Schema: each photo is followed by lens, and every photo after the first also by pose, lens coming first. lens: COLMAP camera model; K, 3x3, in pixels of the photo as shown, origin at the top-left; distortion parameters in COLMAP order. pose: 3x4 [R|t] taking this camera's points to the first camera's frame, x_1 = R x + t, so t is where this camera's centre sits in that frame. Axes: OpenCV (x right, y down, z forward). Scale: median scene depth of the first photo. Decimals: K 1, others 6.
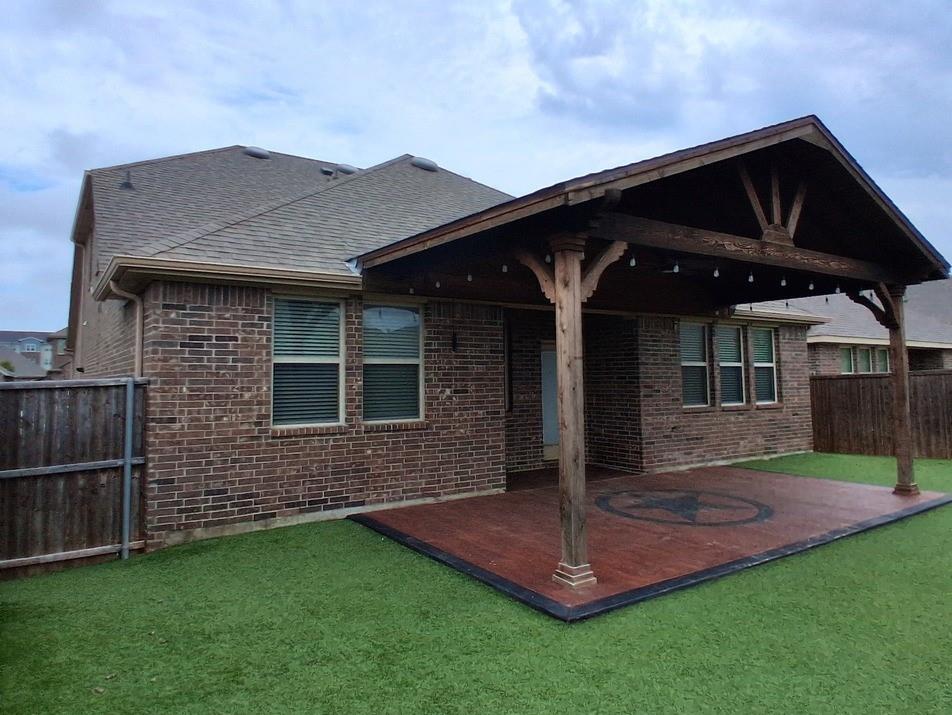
lens RADIAL K [[643.1, 0, 484.6], [0, 643.1, 322.4], [0, 0, 1]] dist [0.019021, -0.059517]
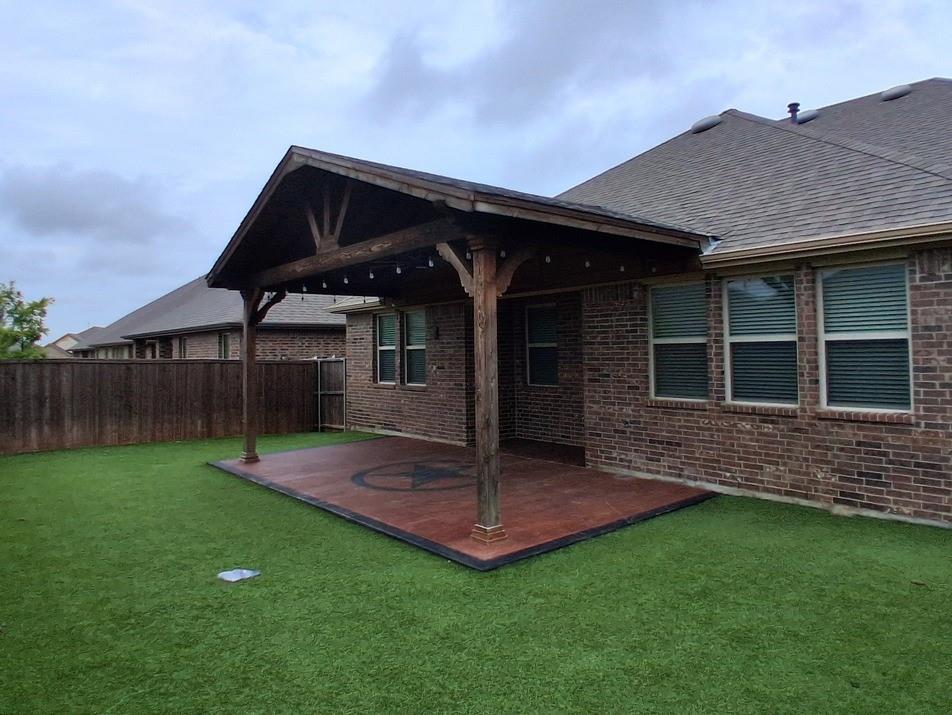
lens RADIAL K [[644.5, 0, 474.1], [0, 644.5, 320.7], [0, 0, 1]] dist [0.019558, -0.059073]
pose [[0.076134, -0.040682, -0.996267, 1.107013], [0.099315, 0.994508, -0.033021, 0.047074], [0.992139, -0.096431, 0.079757, 0.776012]]
